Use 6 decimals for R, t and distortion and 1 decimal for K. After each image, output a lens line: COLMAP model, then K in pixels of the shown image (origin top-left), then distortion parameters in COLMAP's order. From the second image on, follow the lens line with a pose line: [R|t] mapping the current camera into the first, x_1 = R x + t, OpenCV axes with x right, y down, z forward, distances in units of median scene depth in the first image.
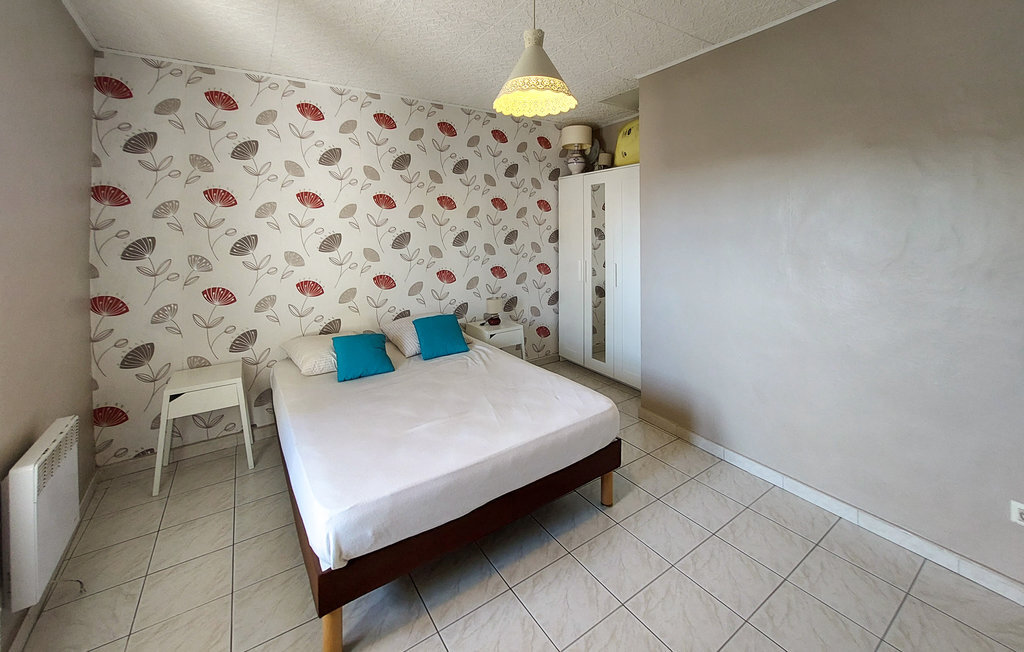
lens RADIAL K [[392.2, 0, 512.0], [0, 392.2, 326.0], [0, 0, 1]] dist [-0.027342, 0.000098]
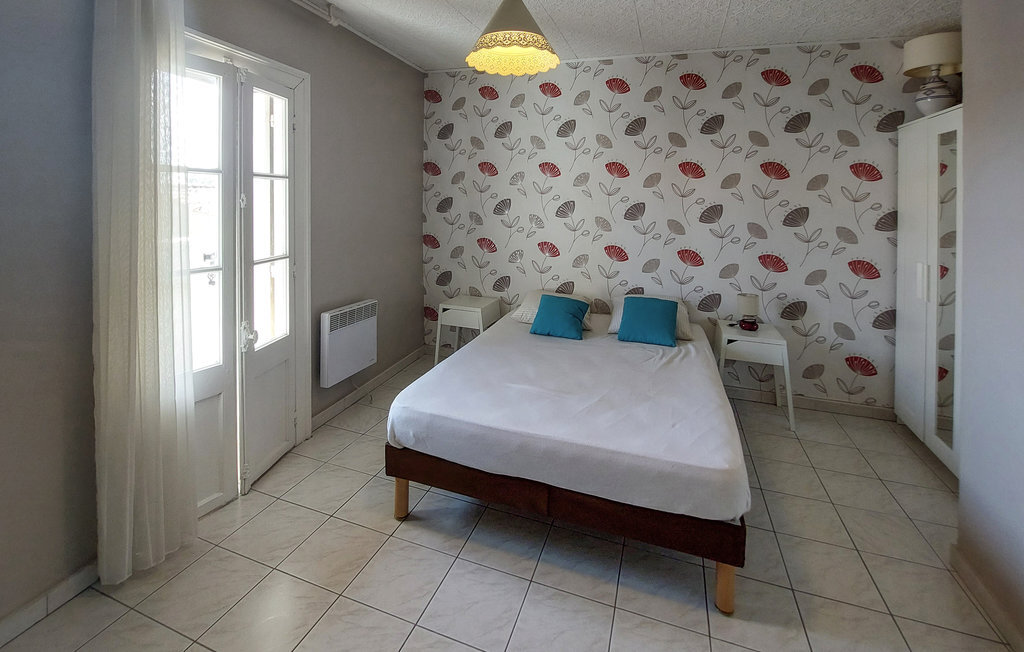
lens RADIAL K [[423.0, 0, 511.8], [0, 423.0, 312.9], [0, 0, 1]] dist [-0.021209, -0.000014]
pose [[0.592130, 0.236998, -0.770204, 0.428853], [-0.221317, 0.966850, 0.127360, -0.053602], [0.774855, 0.095045, 0.624952, 0.186111]]
